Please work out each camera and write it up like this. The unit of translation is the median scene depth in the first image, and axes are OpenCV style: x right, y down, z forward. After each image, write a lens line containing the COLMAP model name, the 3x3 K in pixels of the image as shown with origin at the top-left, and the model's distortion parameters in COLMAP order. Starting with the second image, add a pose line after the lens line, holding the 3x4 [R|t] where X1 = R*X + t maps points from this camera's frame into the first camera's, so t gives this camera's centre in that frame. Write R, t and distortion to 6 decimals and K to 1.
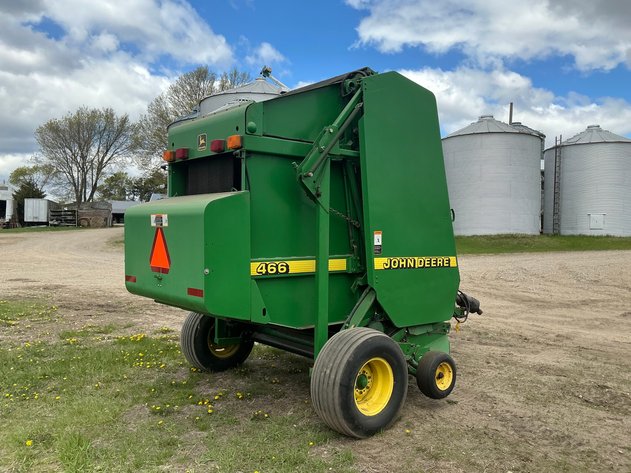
lens RADIAL K [[525.4, 0, 315.5], [0, 525.4, 236.5], [0, 0, 1]] dist [0.063768, -0.114345]
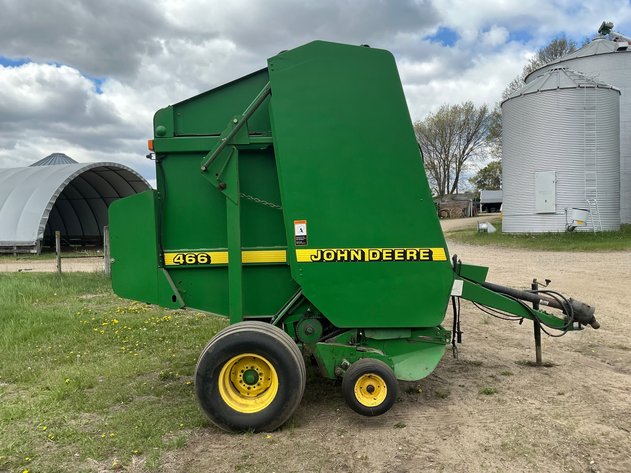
lens RADIAL K [[517.0, 0, 319.7], [0, 517.0, 238.9], [0, 0, 1]] dist [0.059394, -0.109987]
pose [[0.757769, -0.008282, -0.652471, 0.717733], [0.025698, 0.999523, 0.017157, 0.007359], [0.652017, -0.029768, 0.757620, 0.326981]]
